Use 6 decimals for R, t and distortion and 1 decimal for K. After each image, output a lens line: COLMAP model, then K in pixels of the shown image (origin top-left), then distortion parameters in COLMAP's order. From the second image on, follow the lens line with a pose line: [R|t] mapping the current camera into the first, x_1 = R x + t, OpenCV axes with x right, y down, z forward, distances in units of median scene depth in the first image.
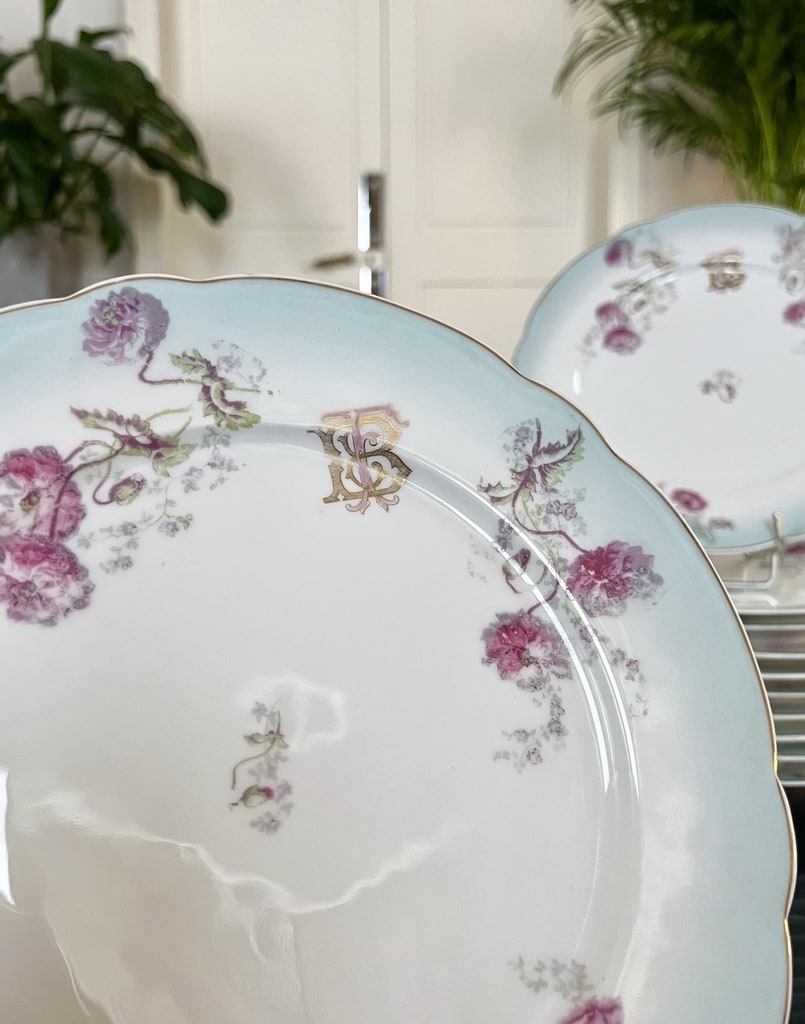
lens RADIAL K [[926.0, 0, 422.1], [0, 926.0, 493.0], [0, 0, 1]] dist [0.103704, -0.357592]
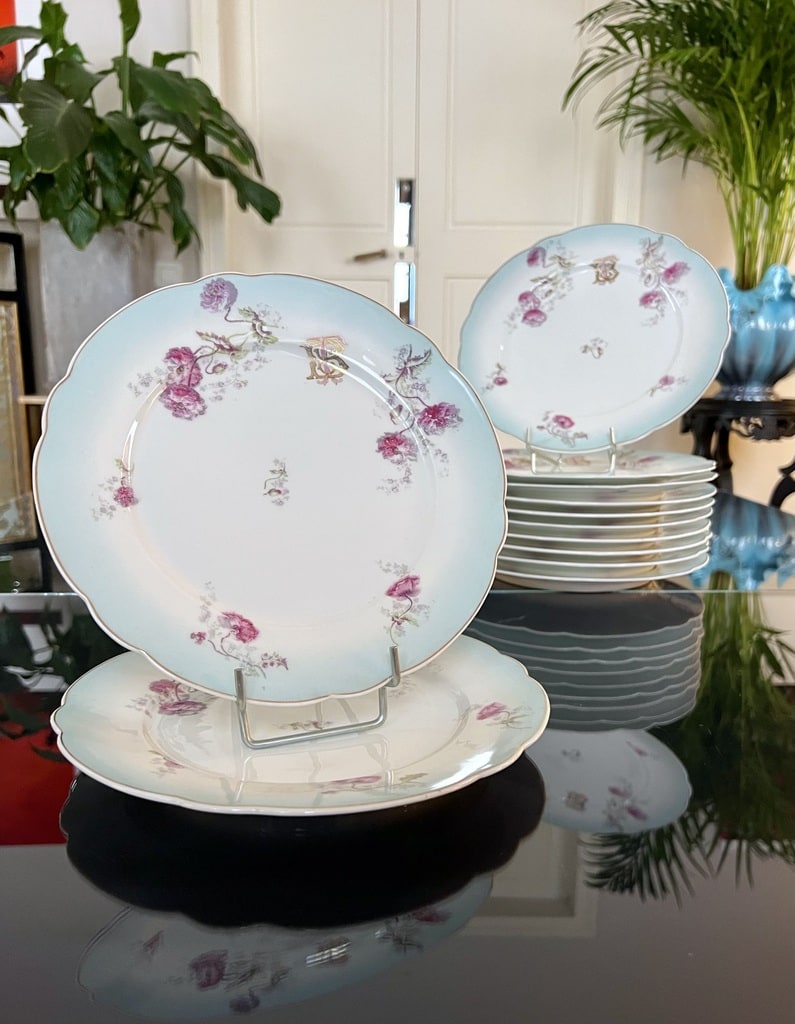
lens RADIAL K [[843.6, 0, 416.7], [0, 843.6, 540.2], [0, 0, 1]] dist [0.126459, -0.287074]
pose [[0.998640, 0.022994, -0.046782, 0.247165], [-0.019223, 0.996648, 0.079522, 0.216951], [0.048453, -0.078514, 0.995735, -0.984423]]
